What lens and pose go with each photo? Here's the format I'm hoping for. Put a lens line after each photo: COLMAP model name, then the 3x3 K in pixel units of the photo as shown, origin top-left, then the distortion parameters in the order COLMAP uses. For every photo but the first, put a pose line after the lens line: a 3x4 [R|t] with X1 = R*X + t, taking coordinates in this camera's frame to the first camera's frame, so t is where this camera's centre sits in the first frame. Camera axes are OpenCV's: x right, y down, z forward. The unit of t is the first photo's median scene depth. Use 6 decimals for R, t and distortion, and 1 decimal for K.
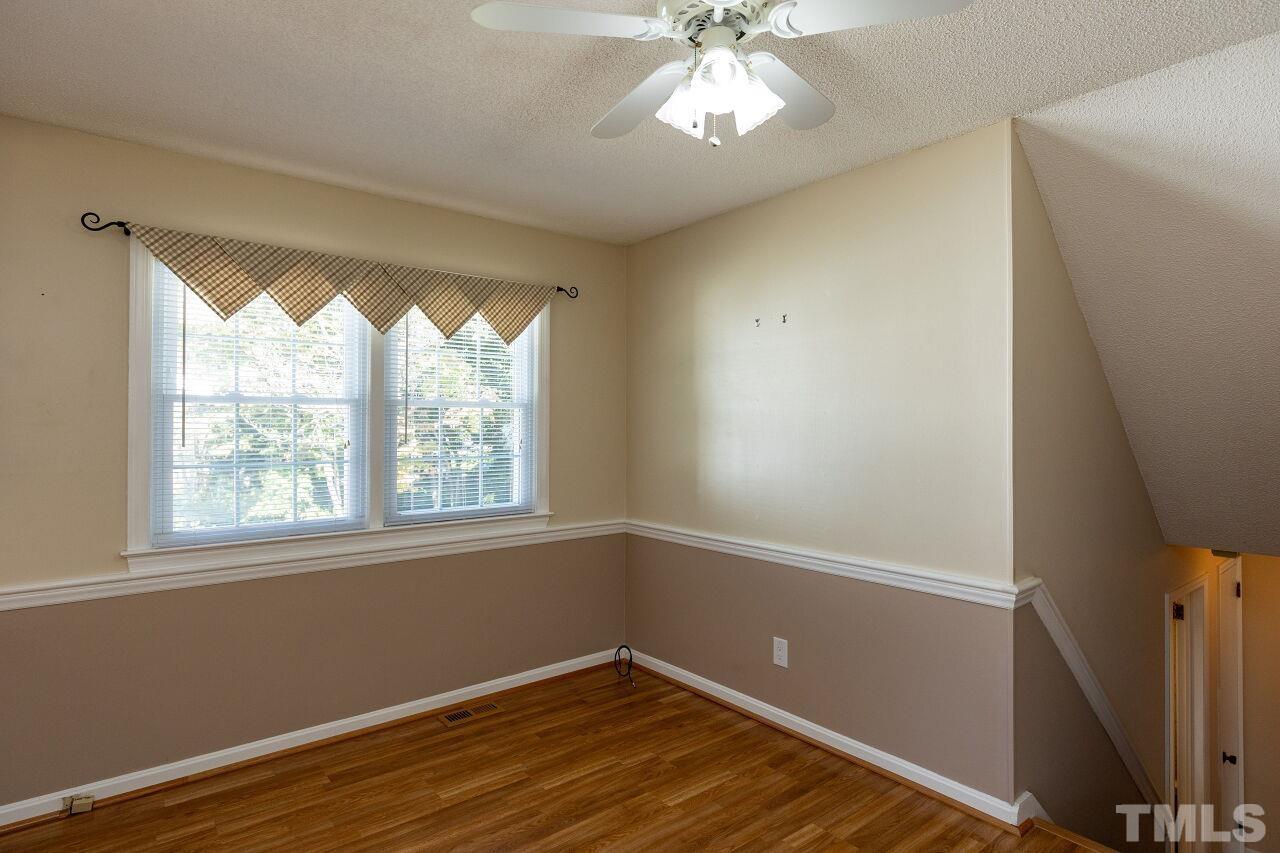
lens RADIAL K [[680.6, 0, 638.2], [0, 680.6, 422.6], [0, 0, 1]] dist [0.002046, 0.000710]
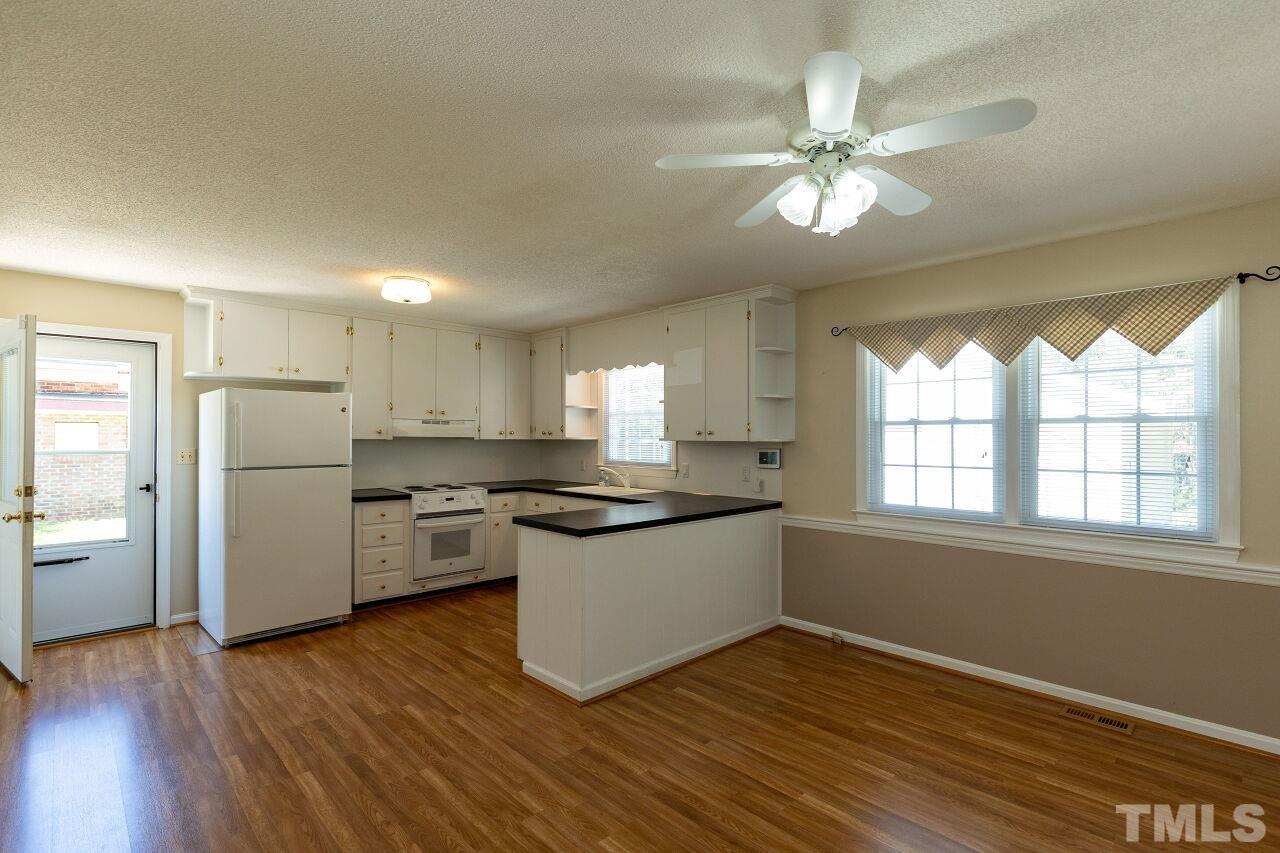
lens RADIAL K [[603.2, 0, 637.9], [0, 603.2, 431.4], [0, 0, 1]] dist [0.004198, 0.000500]
pose [[0.088136, -0.002728, -0.996105, 0.668131], [0.010088, 0.999947, -0.001846, -0.017087], [0.996057, -0.009886, 0.088159, 0.249540]]
